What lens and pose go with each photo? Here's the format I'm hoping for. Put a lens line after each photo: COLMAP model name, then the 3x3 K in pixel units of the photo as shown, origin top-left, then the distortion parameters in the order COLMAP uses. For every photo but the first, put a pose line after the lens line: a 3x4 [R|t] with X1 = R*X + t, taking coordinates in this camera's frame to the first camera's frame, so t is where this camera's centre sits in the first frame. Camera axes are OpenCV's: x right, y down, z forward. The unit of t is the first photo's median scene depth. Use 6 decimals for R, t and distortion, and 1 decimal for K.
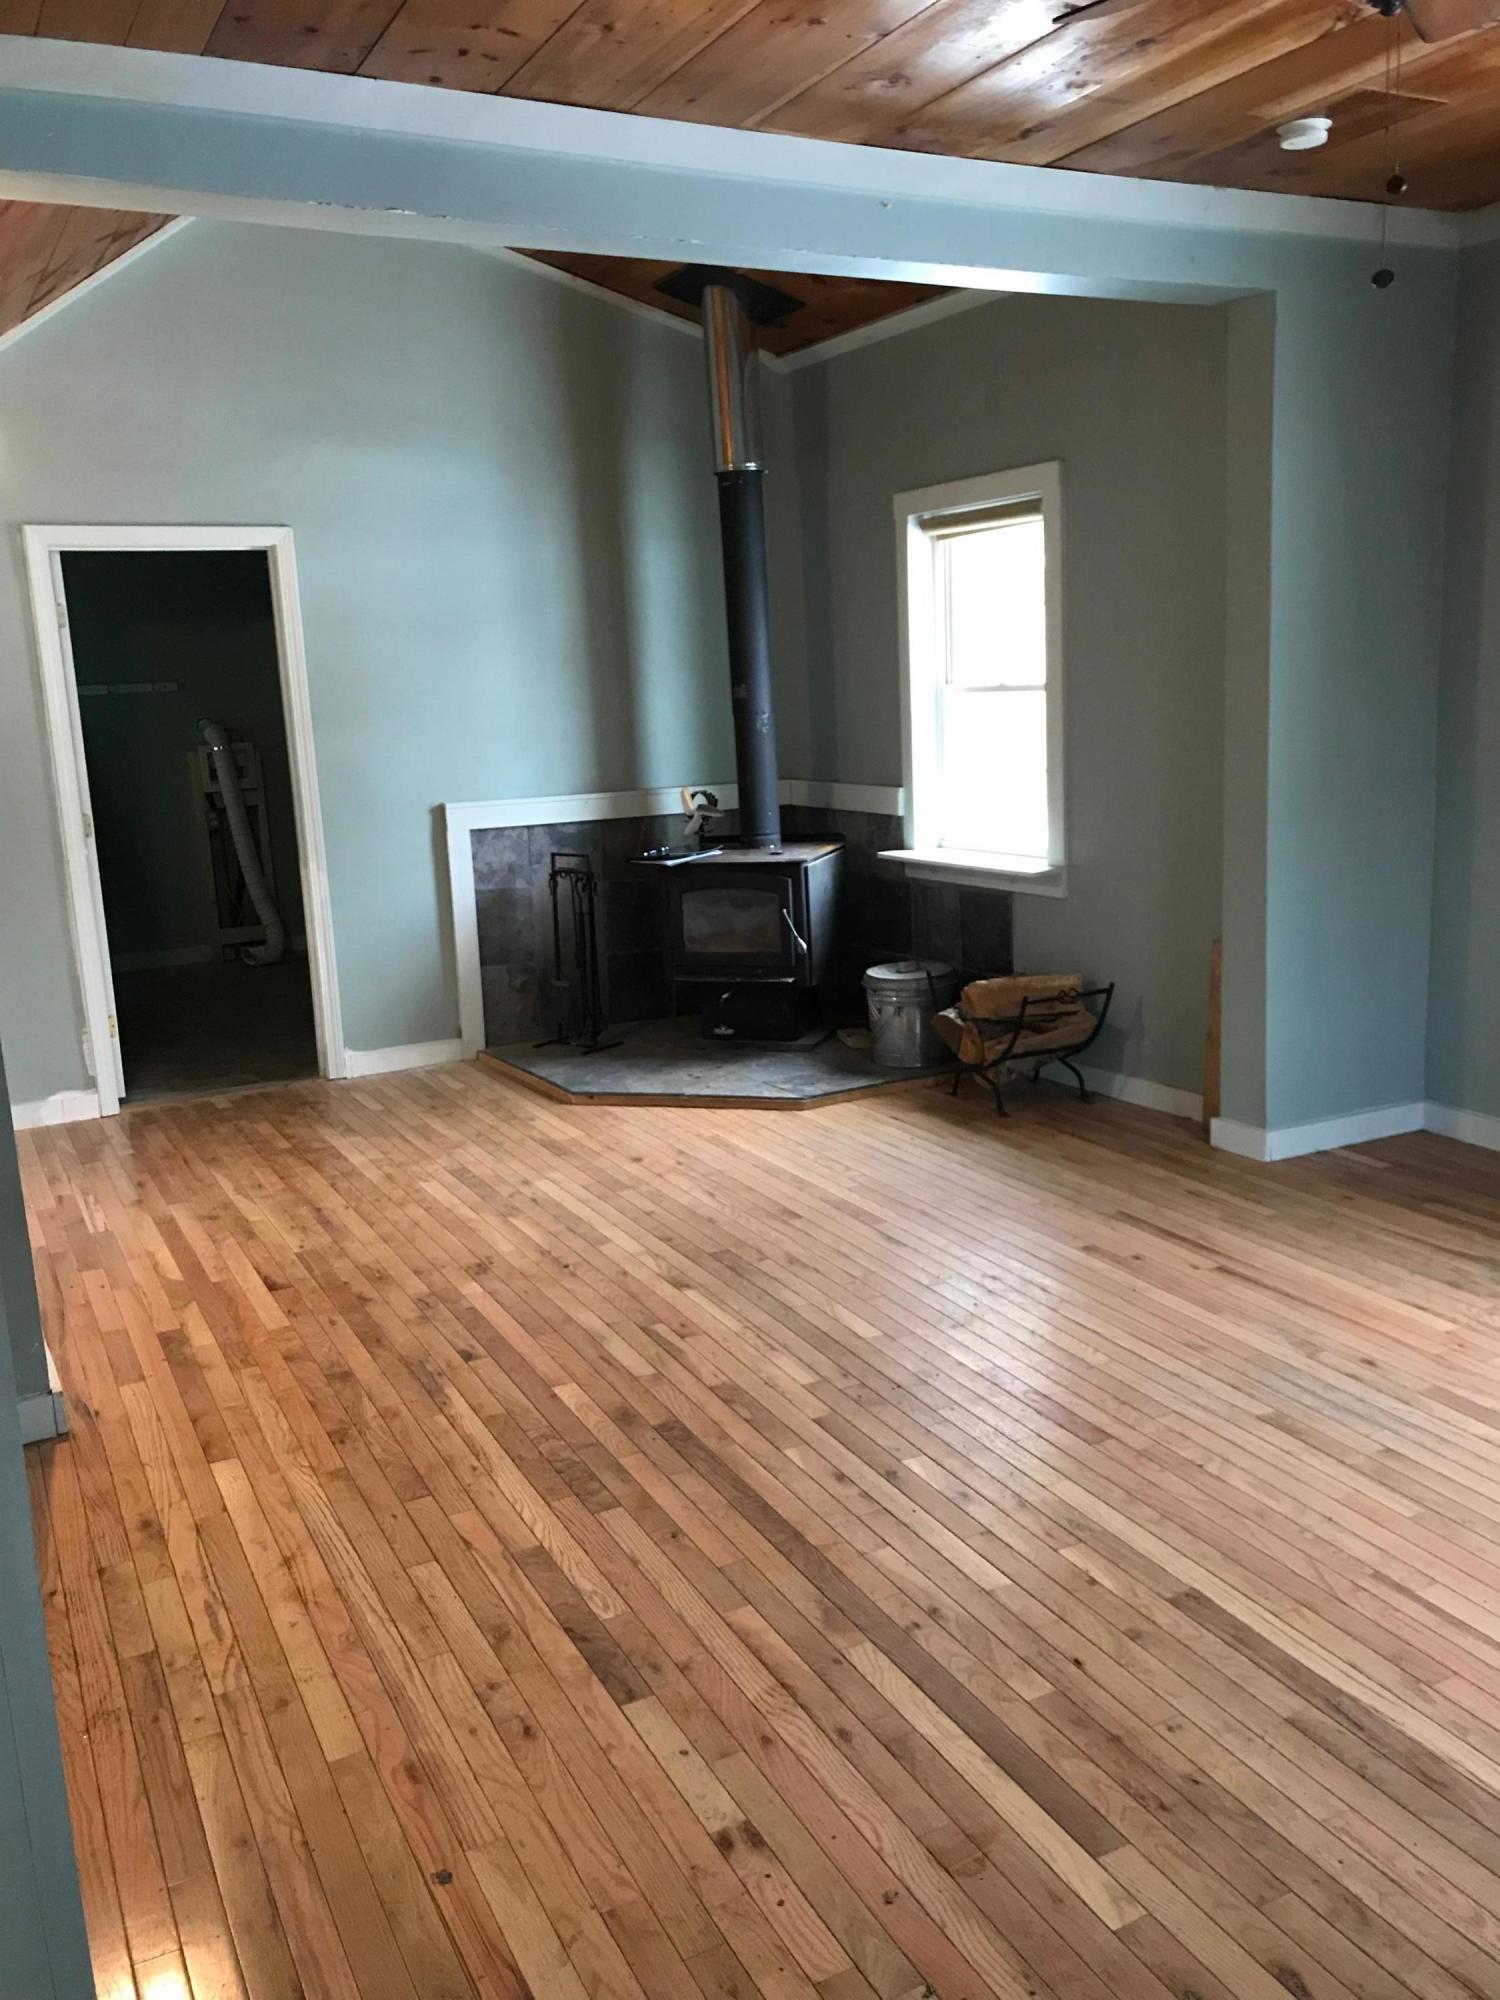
lens RADIAL K [[1624.4, 0, 755.6], [0, 1624.4, 1001.5], [0, 0, 1]] dist [0.041927, -0.040018]
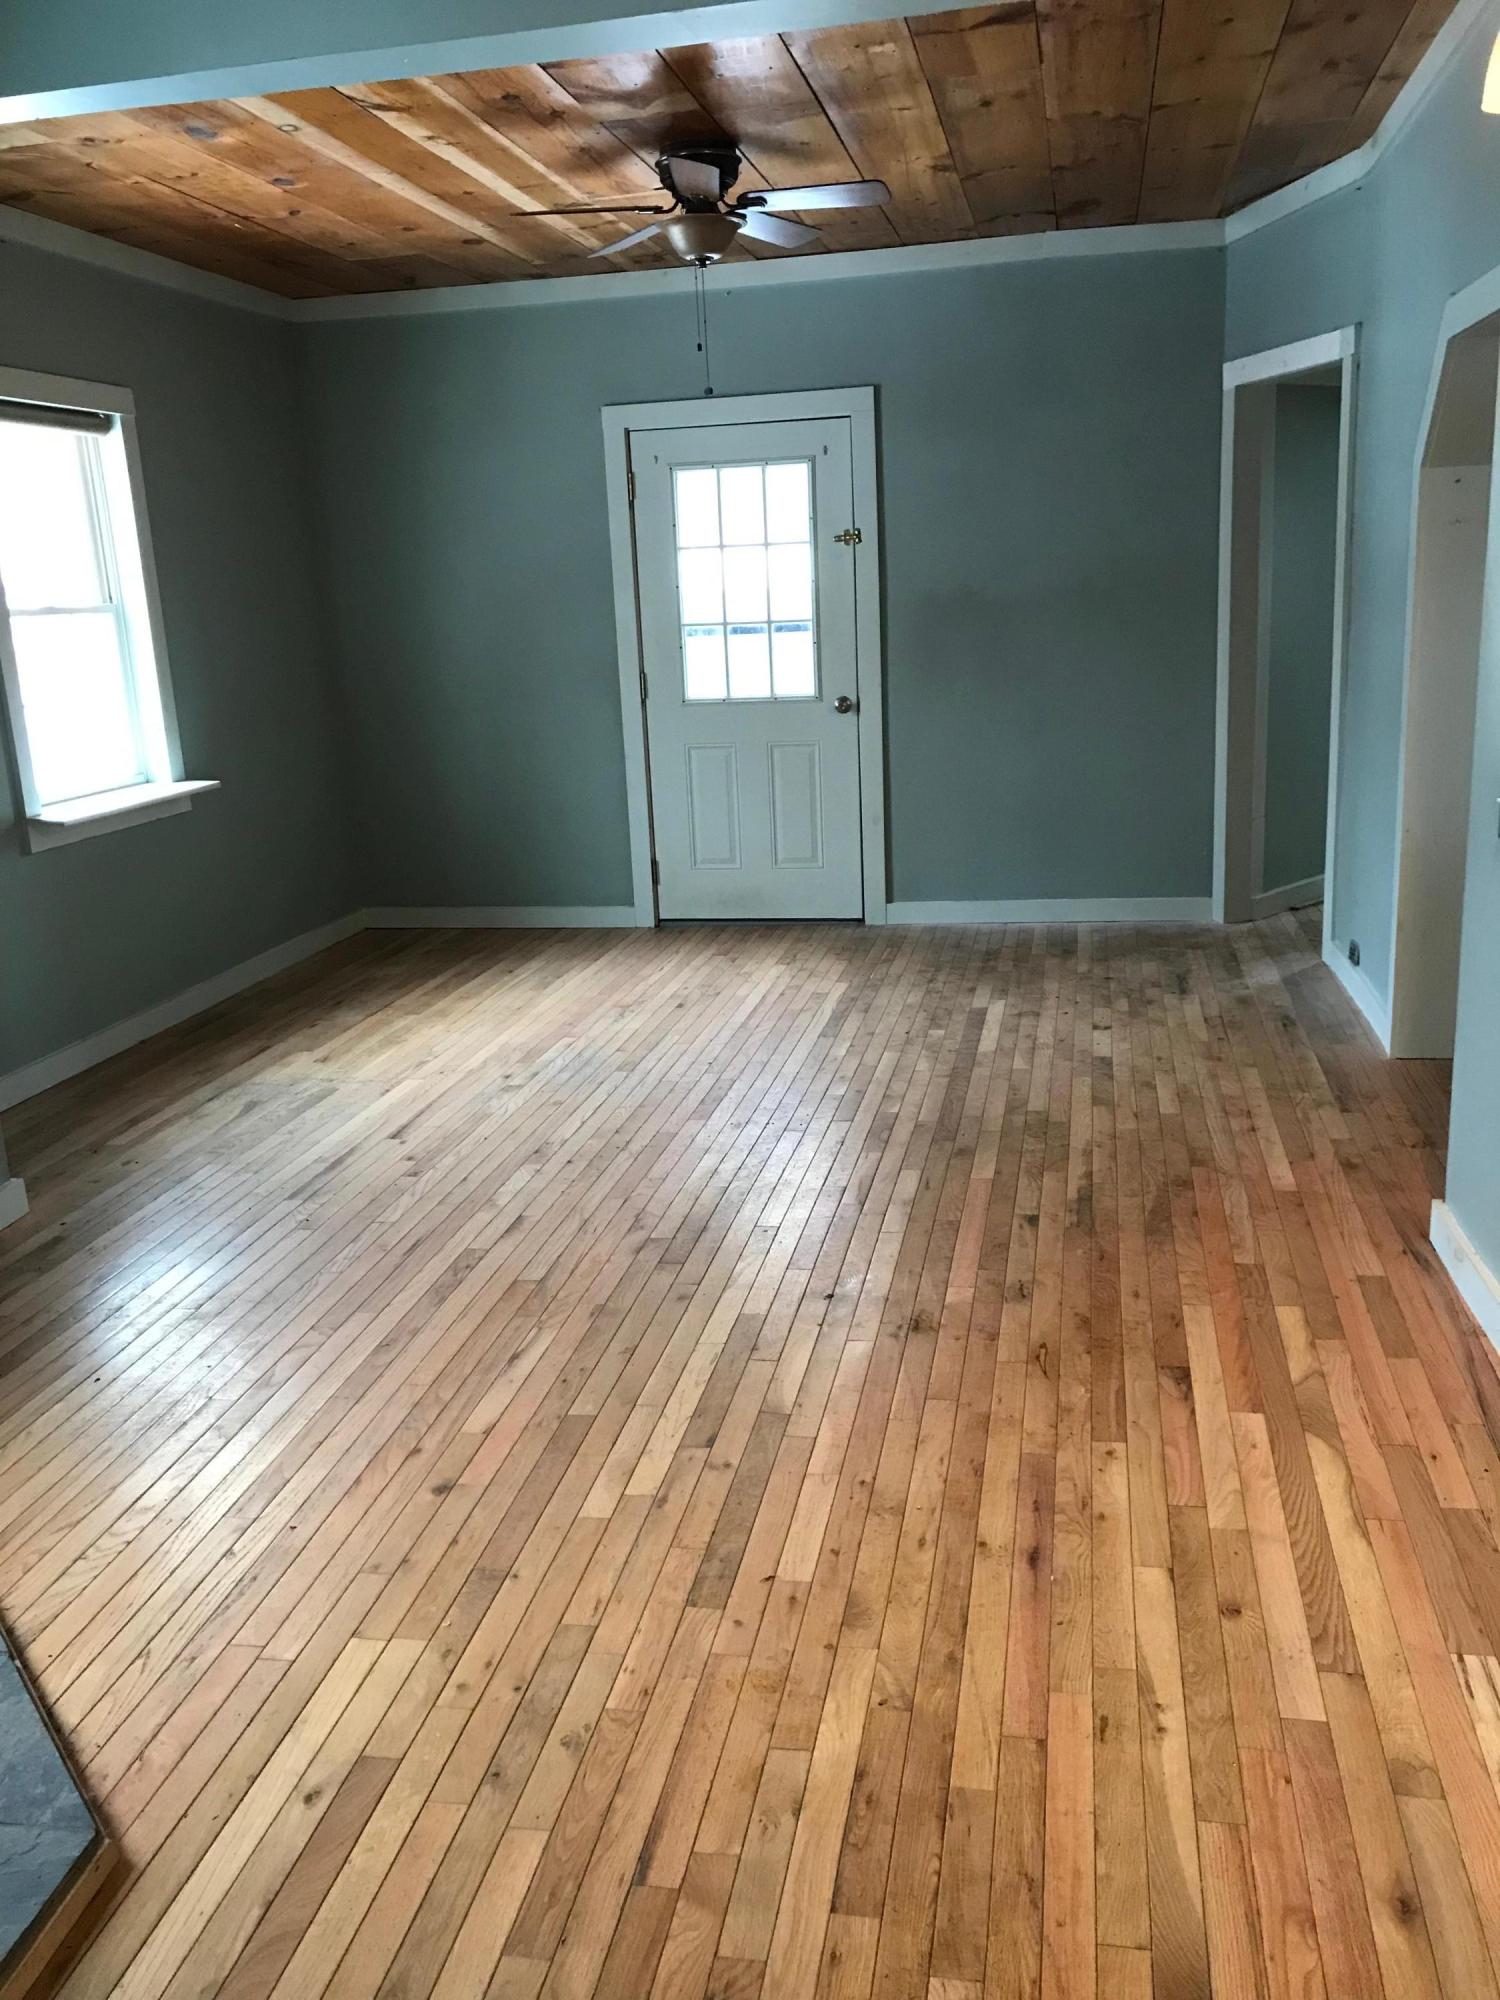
lens RADIAL K [[1624.4, 0, 756.5], [0, 1624.4, 1002.2], [0, 0, 1]] dist [0.041927, -0.040018]
pose [[-0.776034, -0.073214, 0.626428, -0.662905], [0.210933, 0.905914, 0.367189, -0.306986], [-0.594373, 0.417085, -0.687576, 1.735768]]
